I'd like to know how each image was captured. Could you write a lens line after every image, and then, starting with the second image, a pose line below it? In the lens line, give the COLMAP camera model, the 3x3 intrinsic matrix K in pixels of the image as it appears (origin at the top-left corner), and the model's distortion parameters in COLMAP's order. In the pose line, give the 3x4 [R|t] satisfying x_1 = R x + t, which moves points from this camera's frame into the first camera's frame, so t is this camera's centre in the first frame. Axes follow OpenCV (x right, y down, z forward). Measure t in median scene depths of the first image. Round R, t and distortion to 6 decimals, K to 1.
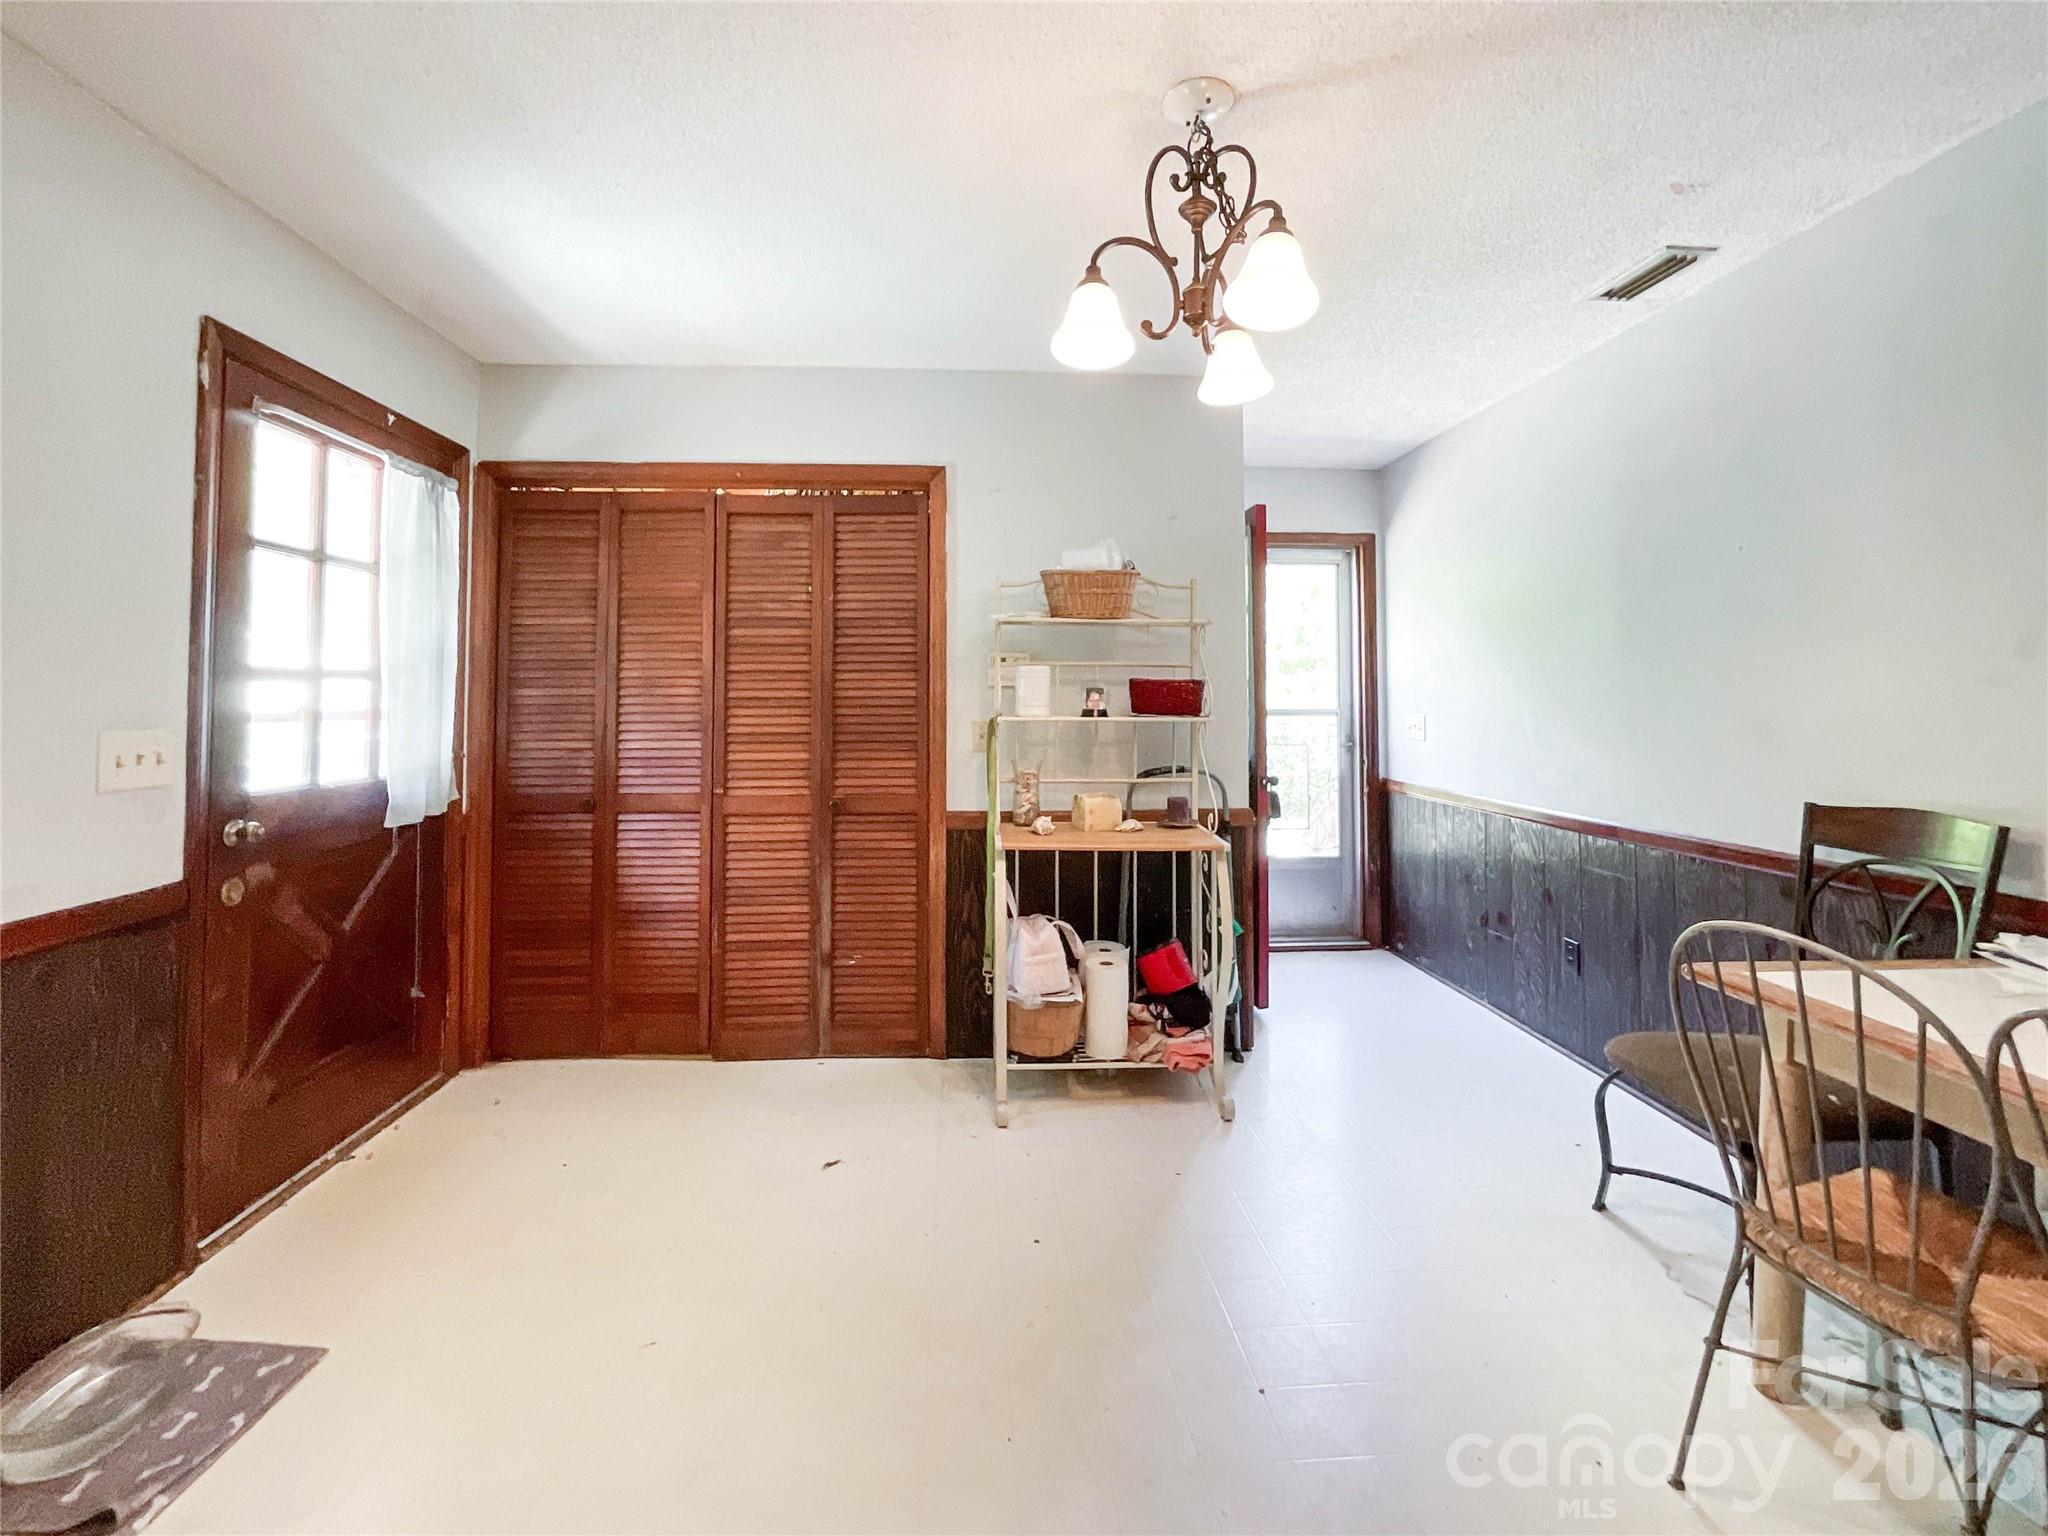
lens RADIAL K [[885.2, 0, 1016.7], [0, 885.2, 667.2], [0, 0, 1]] dist [-0.010609, 0.000617]
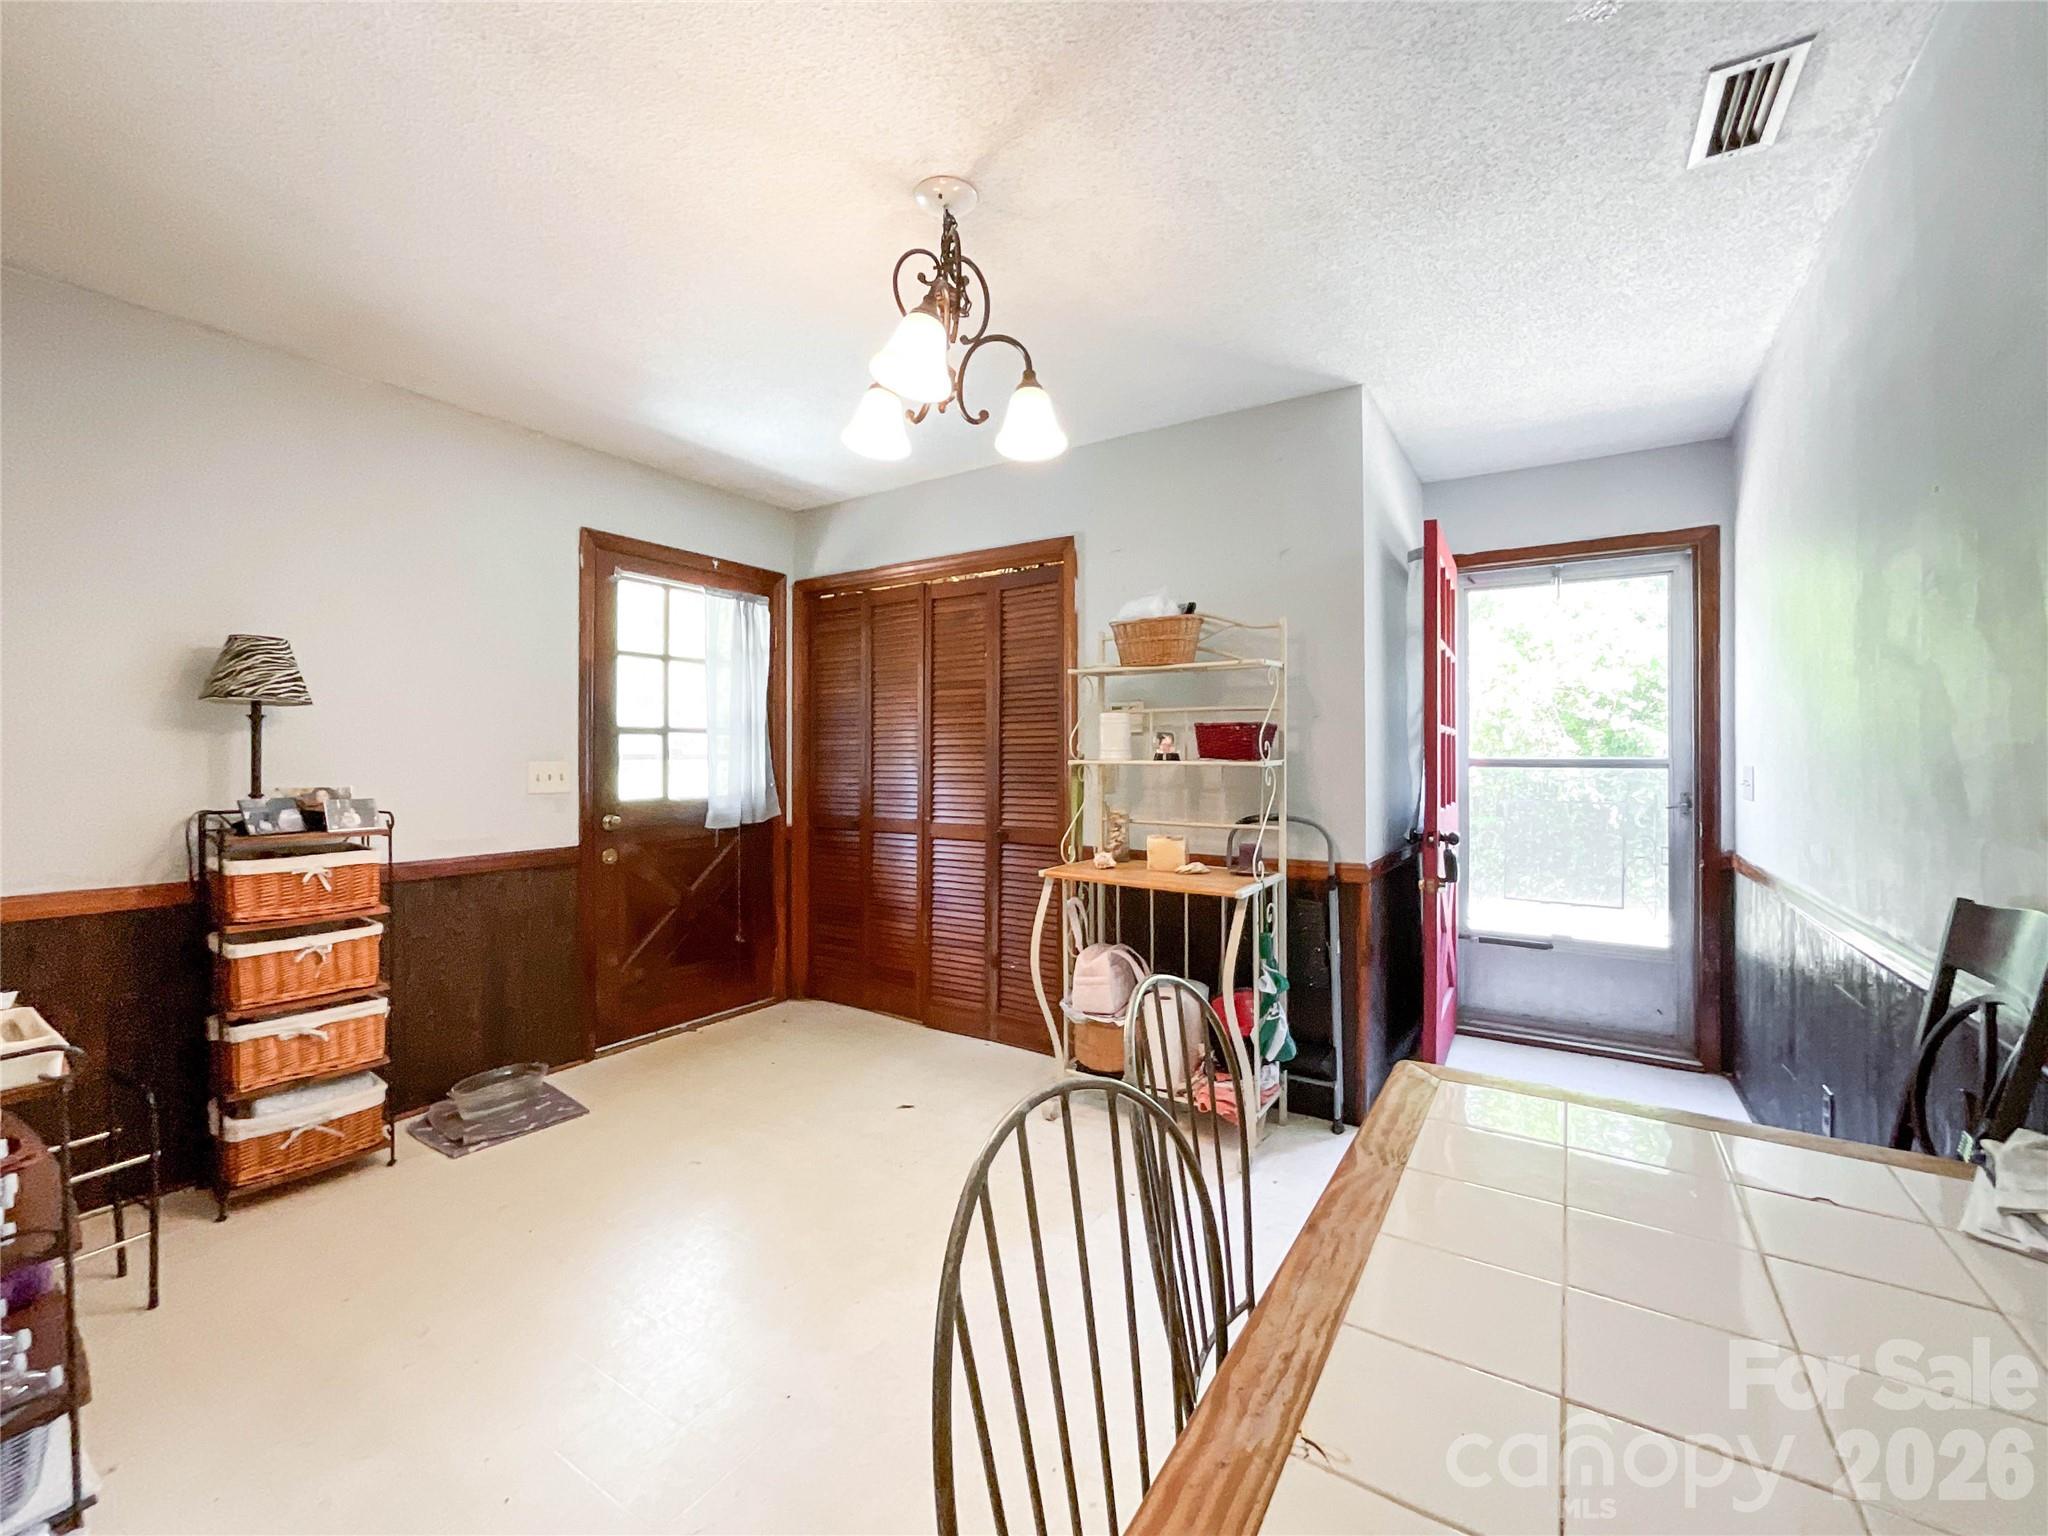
lens RADIAL K [[837.4, 0, 997.4], [0, 837.4, 755.6], [0, 0, 1]] dist [-0.011618, 0.000098]
pose [[0.802098, 0.001002, -0.597192, 0.519524], [0.019306, 0.999432, 0.027607, 0.019396], [0.596880, -0.033673, 0.801623, 0.103297]]
